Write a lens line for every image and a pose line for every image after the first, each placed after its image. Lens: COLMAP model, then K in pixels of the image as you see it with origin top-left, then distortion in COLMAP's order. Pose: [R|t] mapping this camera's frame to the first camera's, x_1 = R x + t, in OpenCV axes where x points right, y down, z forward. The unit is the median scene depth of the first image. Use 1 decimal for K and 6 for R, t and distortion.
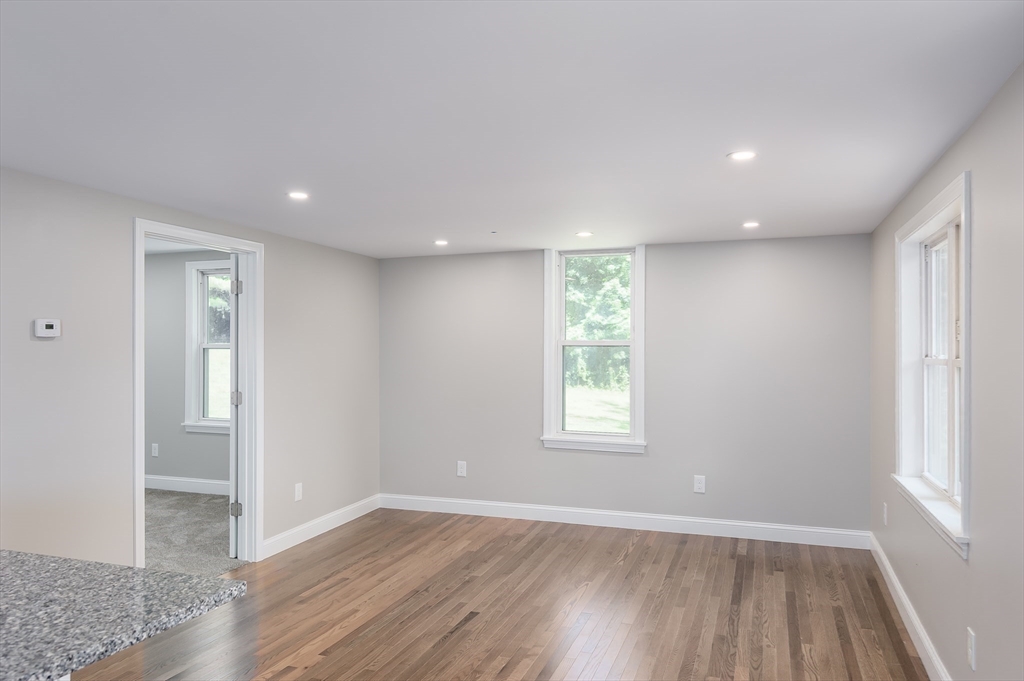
lens RADIAL K [[747.0, 0, 512.0], [0, 747.0, 340.5], [0, 0, 1]] dist [-0.001365, 0.000440]
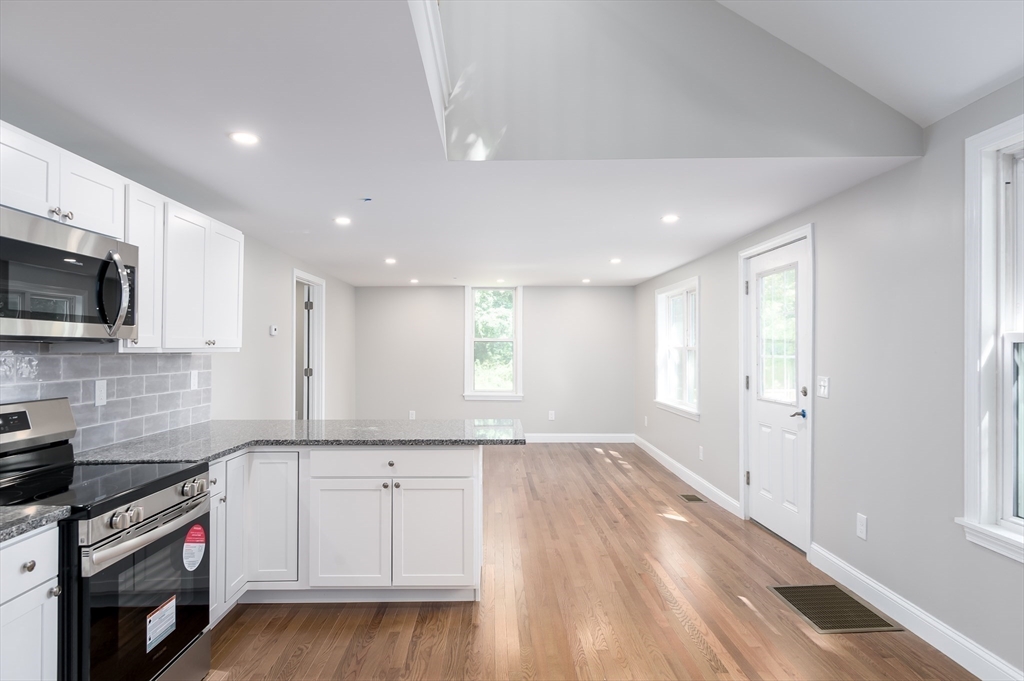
lens RADIAL K [[598.9, 0, 512.0], [0, 598.9, 340.5], [0, 0, 1]] dist [0.000409, -0.000457]
pose [[0.935613, 0.004812, 0.352994, -0.369426], [-0.006052, 0.999979, 0.002407, 0.001034], [-0.352975, -0.004389, 0.935623, -0.364721]]
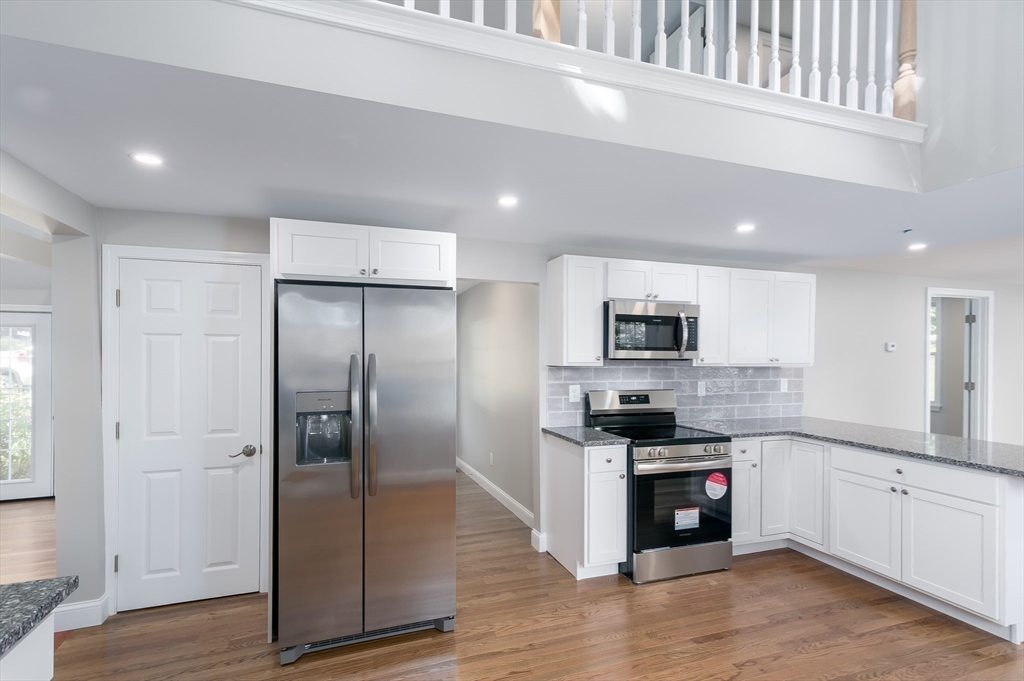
lens RADIAL K [[516.3, 0, 510.9], [0, 516.3, 351.5], [0, 0, 1]] dist [0.001508, 0.000560]
pose [[0.628257, 0.004155, -0.777995, -0.104162], [0.006371, 0.999925, 0.010485, -0.015251], [0.777980, -0.011543, 0.628183, -0.456206]]
